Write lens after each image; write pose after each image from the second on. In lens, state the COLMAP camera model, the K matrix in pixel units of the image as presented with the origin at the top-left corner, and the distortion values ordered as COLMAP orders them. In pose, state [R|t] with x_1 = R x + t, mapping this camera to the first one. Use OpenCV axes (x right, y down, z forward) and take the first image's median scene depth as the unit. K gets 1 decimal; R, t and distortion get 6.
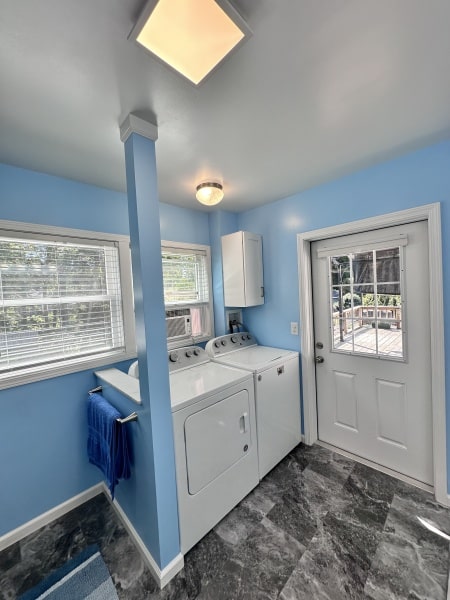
lens RADIAL K [[239.2, 0, 225.0], [0, 239.2, 300.3], [0, 0, 1]] dist [-0.001223, 0.000784]
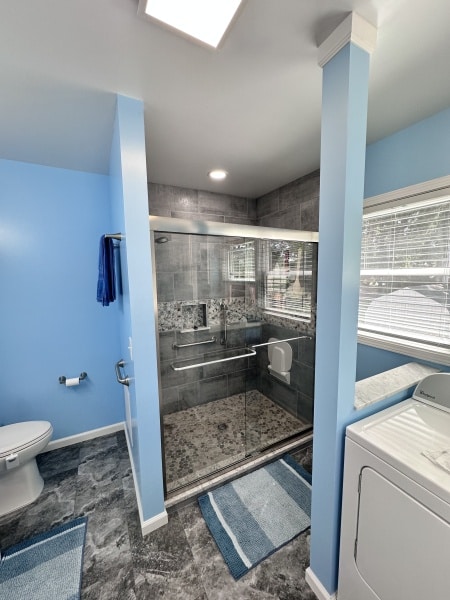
lens RADIAL K [[239.2, 0, 225.3], [0, 239.2, 299.8], [0, 0, 1]] dist [-0.001223, 0.000784]
pose [[-0.283543, 0.161628, -0.945241, 0.386754], [-0.004609, 0.985453, 0.169886, -0.046945], [0.958949, 0.052526, -0.278673, 0.627618]]
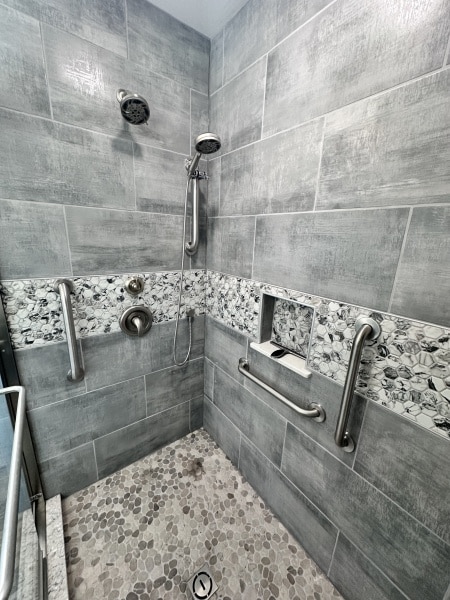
lens RADIAL K [[239.2, 0, 225.5], [0, 239.2, 299.9], [0, 0, 1]] dist [-0.001223, 0.000784]
pose [[-0.991174, -0.022682, 0.130610, -0.873398], [0.016404, 0.956695, 0.290631, 0.059923], [-0.131546, 0.290209, -0.947879, 0.613375]]
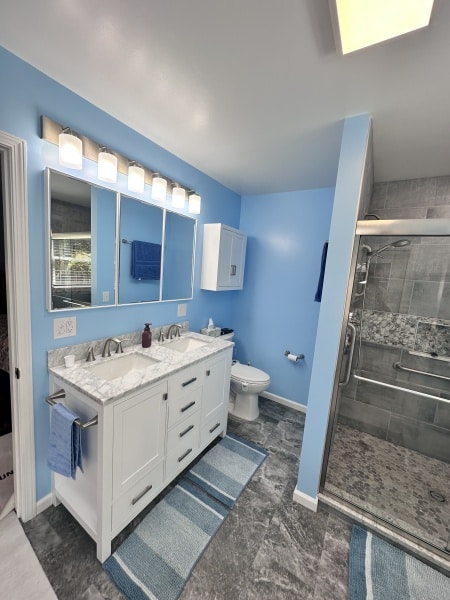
lens RADIAL K [[239.2, 0, 226.1], [0, 239.2, 299.8], [0, 0, 1]] dist [-0.001223, 0.000784]
pose [[-0.973096, 0.004902, -0.230346, 0.300295], [-0.036752, 0.983669, 0.176195, -0.047607], [0.227448, 0.179921, -0.957025, 0.868456]]
